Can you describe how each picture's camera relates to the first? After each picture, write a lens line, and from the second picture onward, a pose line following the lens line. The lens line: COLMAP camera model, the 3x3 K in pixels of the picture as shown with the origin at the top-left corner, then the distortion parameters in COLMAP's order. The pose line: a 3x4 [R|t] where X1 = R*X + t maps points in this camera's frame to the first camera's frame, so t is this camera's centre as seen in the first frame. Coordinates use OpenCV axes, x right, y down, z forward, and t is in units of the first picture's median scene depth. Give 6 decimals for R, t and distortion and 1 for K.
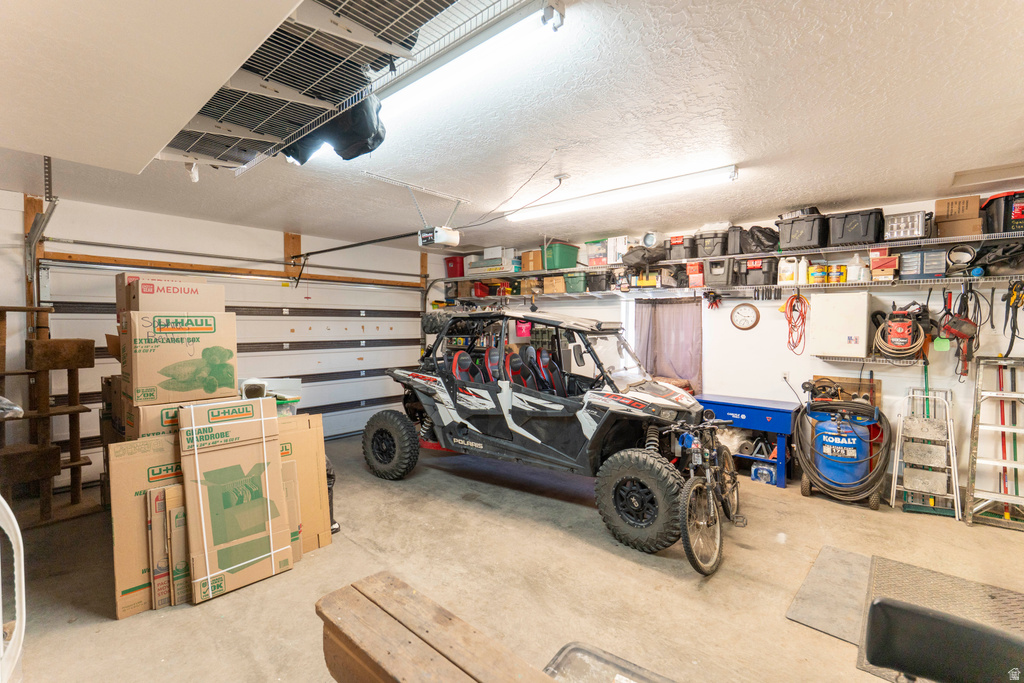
lens RADIAL K [[461.4, 0, 509.3], [0, 461.4, 339.2], [0, 0, 1]] dist [-0.000204, 0.000223]
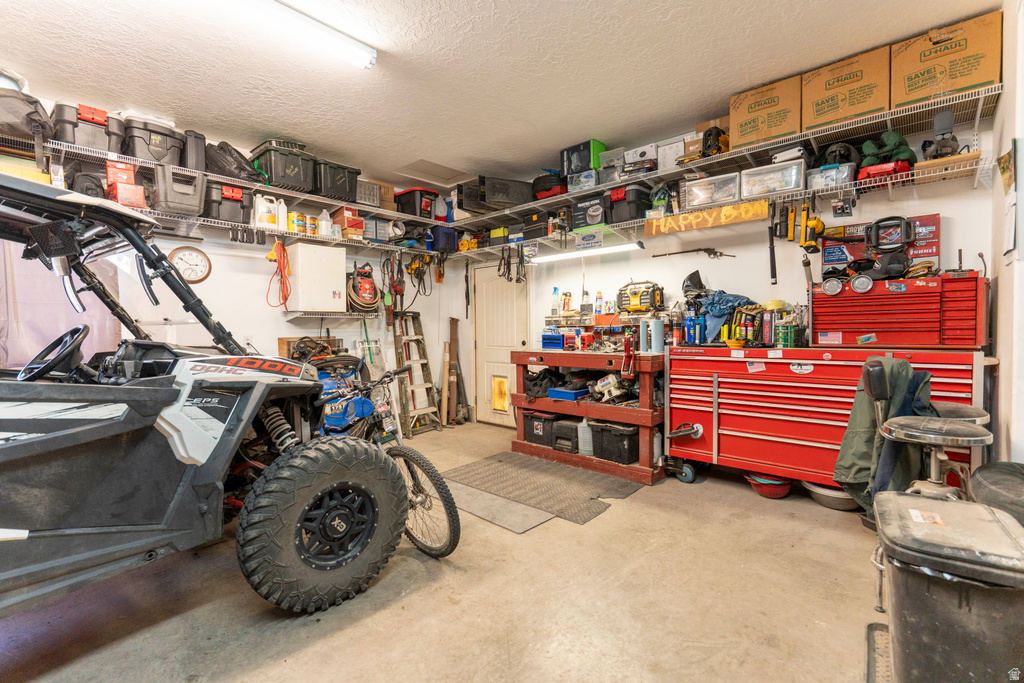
lens RADIAL K [[461.4, 0, 509.3], [0, 461.4, 339.2], [0, 0, 1]] dist [-0.000204, 0.000223]
pose [[0.009660, -0.030557, 0.999486, -0.266571], [0.050765, 0.998259, 0.030028, 0.090819], [-0.998664, 0.050448, 0.011195, 0.647222]]
